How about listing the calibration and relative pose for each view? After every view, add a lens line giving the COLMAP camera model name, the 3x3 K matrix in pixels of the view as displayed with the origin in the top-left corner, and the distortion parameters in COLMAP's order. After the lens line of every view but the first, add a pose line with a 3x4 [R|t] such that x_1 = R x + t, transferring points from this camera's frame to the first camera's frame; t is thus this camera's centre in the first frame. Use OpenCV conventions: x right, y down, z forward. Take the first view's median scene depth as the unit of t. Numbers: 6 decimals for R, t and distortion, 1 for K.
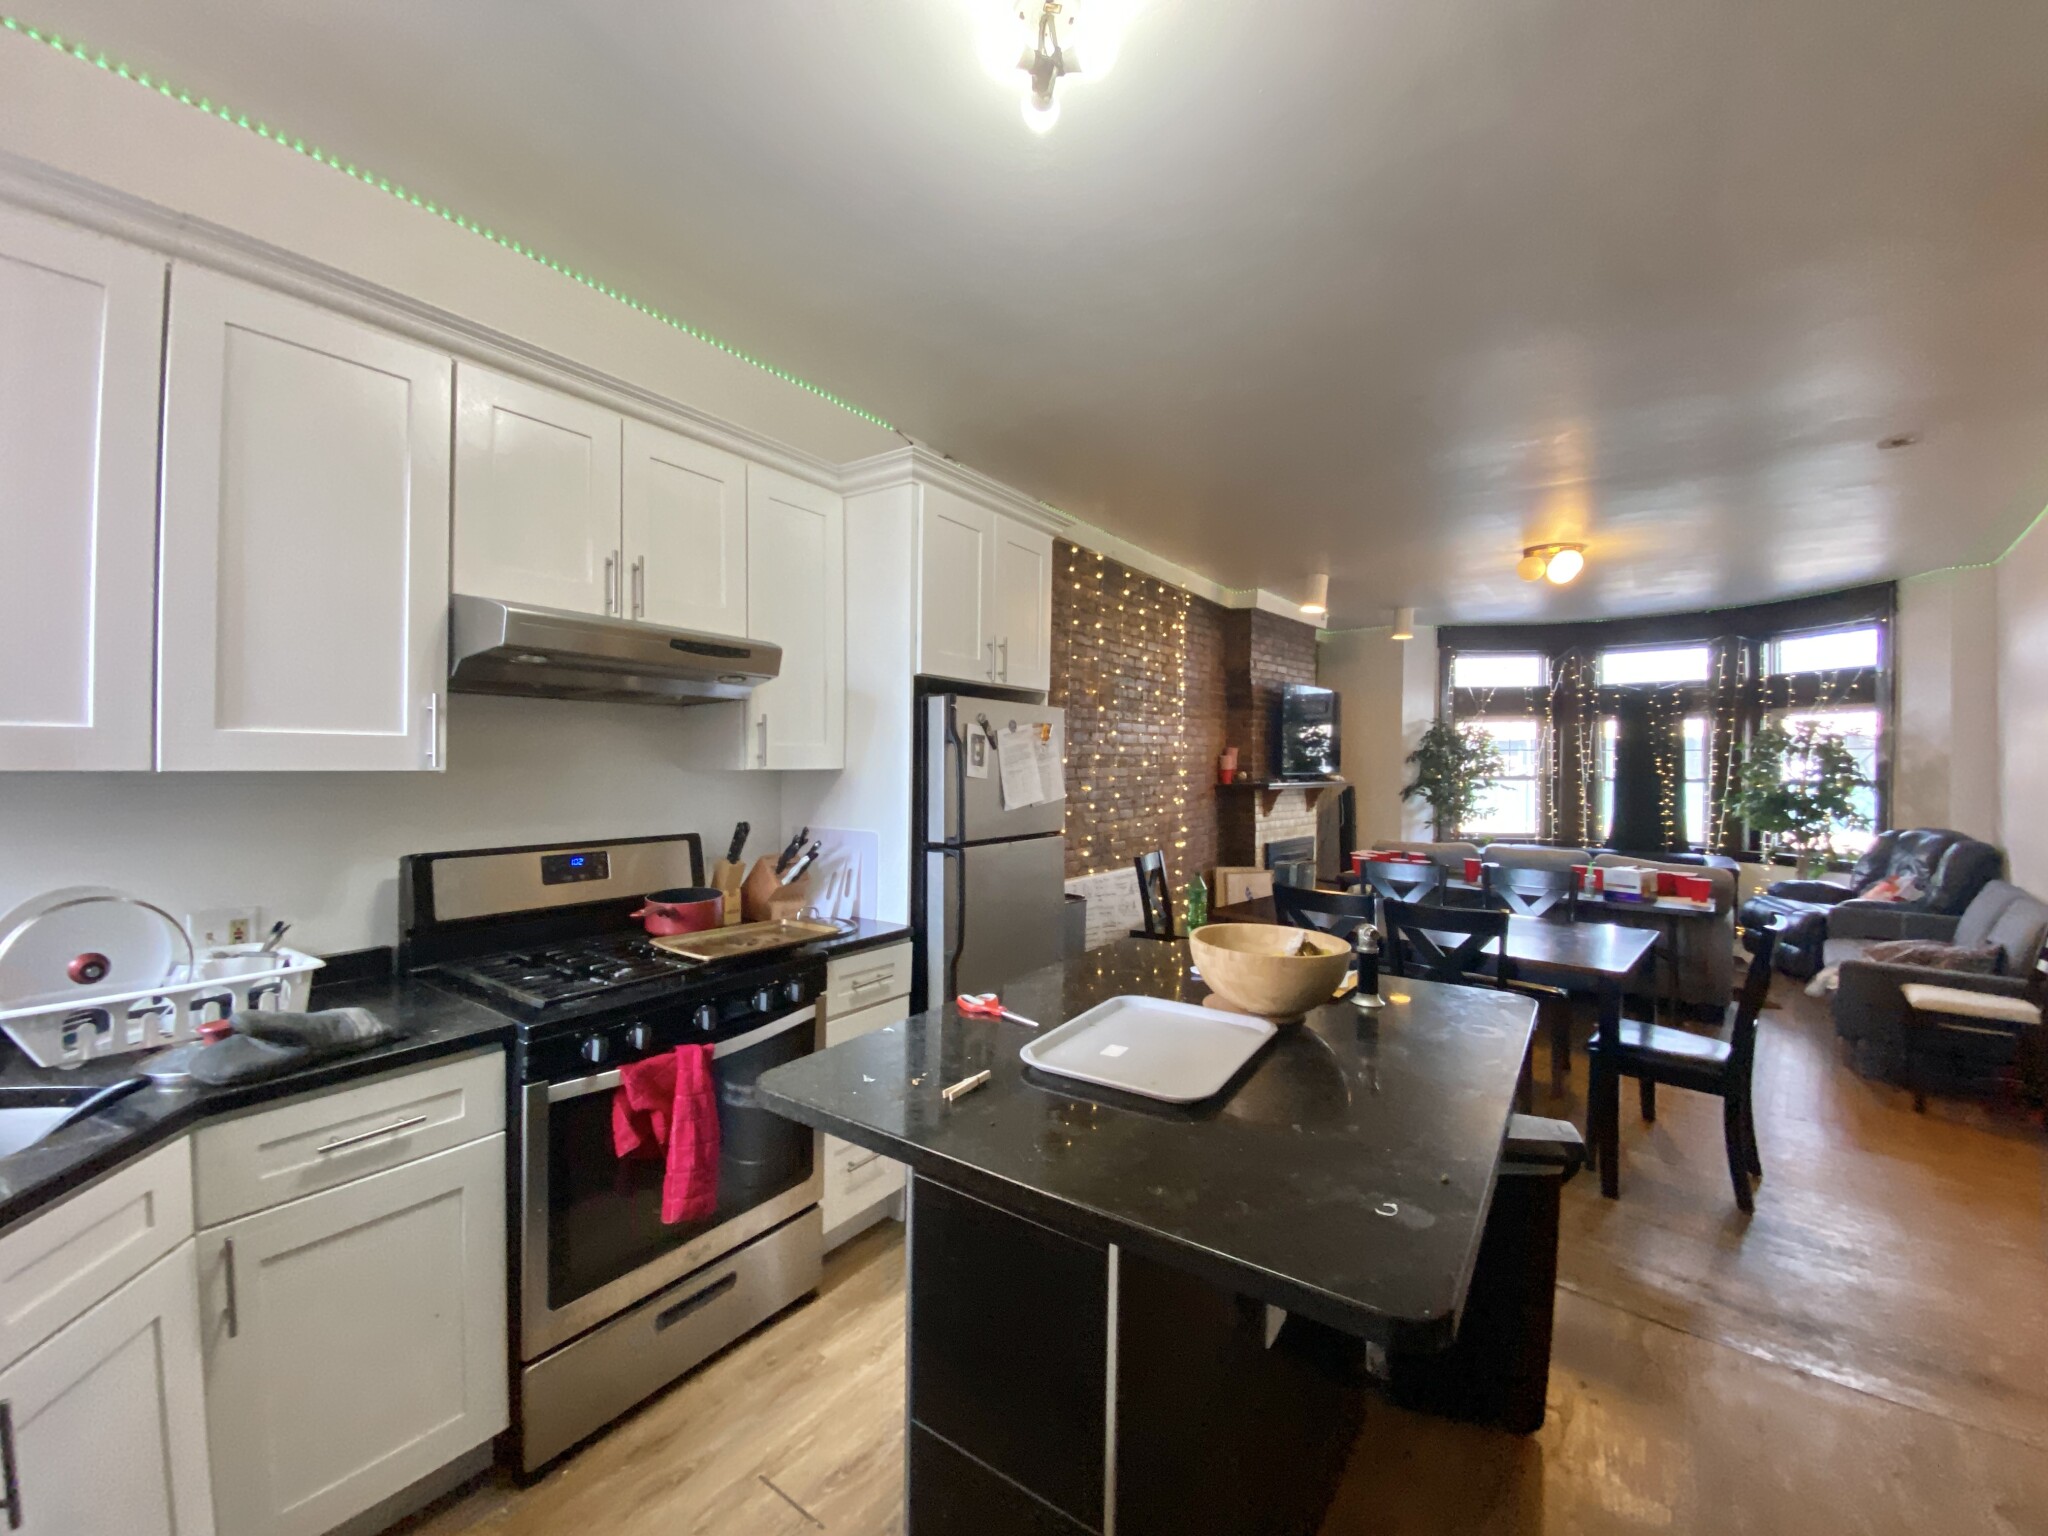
lens RADIAL K [[823.1, 0, 1024.0], [0, 823.1, 768.0], [0, 0, 1]] dist [0.024616, -0.025875]
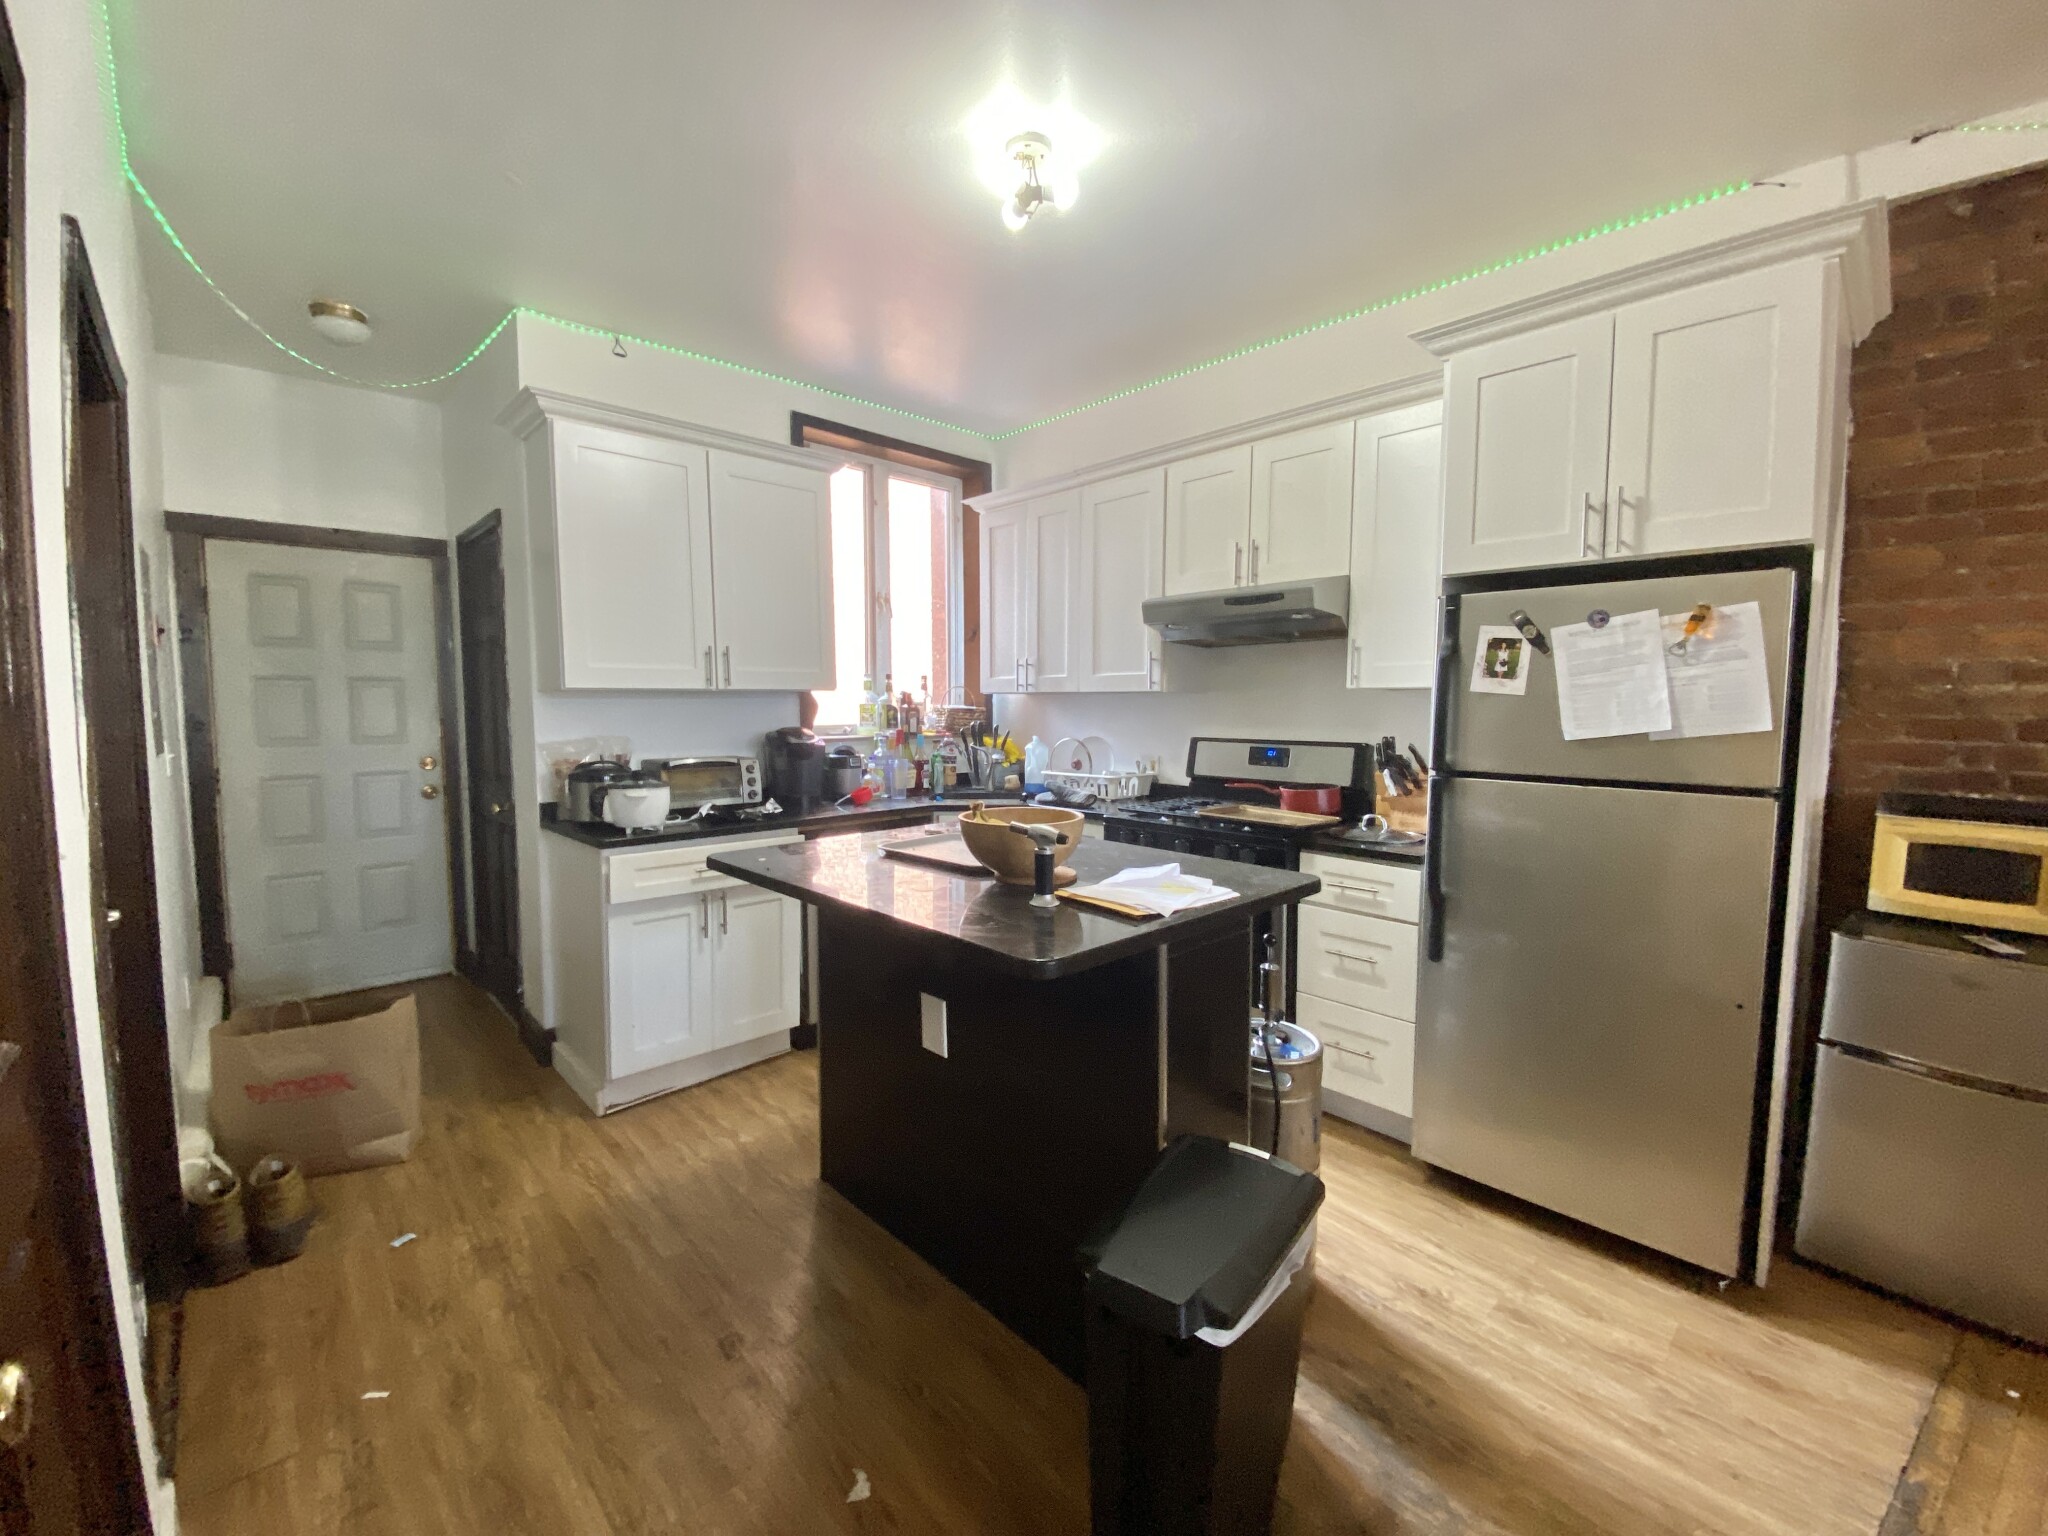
lens RADIAL K [[823.1, 0, 1024.0], [0, 823.1, 768.0], [0, 0, 1]] dist [0.024616, -0.025875]
pose [[-0.195403, 0.073327, -0.977978, 0.397642], [-0.006608, 0.997080, 0.076080, 0.012640], [0.980701, 0.021329, -0.194348, 0.346086]]
